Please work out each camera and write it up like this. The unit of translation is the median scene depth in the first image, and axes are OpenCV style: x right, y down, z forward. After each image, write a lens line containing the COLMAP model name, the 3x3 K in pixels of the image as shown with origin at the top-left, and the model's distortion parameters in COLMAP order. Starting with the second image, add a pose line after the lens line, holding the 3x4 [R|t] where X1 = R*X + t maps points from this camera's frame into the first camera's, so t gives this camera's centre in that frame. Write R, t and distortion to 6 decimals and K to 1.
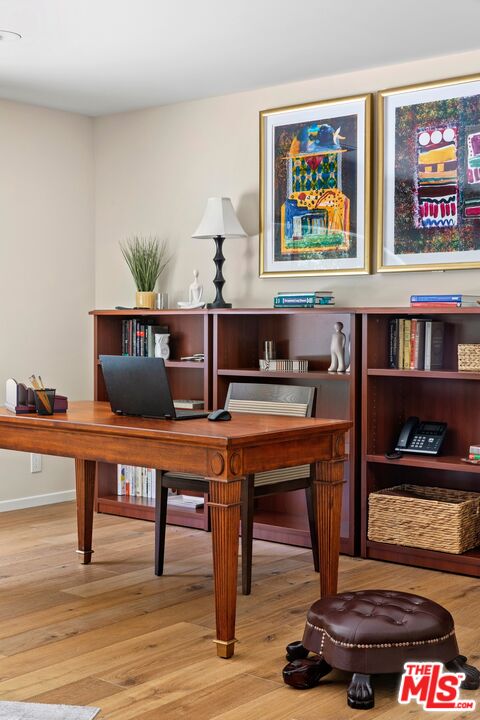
lens RADIAL K [[947.0, 0, 239.9], [0, 947.0, 359.4], [0, 0, 1]] dist [0.058986, 0.000000]
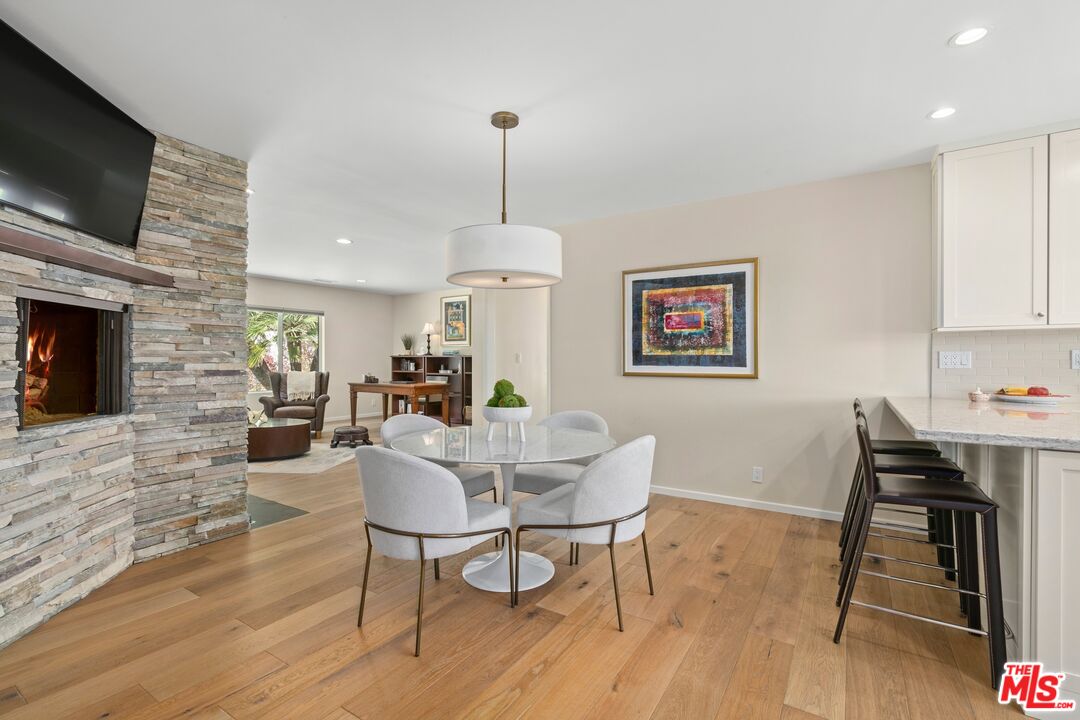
lens RADIAL K [[492.2, 0, 546.3], [0, 492.2, 362.7], [0, 0, 1]] dist [-0.000141, 0.000162]
pose [[0.995833, -0.002301, 0.091168, 0.247224], [0.005215, 0.999483, -0.031735, 0.032608], [-0.091048, 0.032078, 0.995330, -0.828478]]
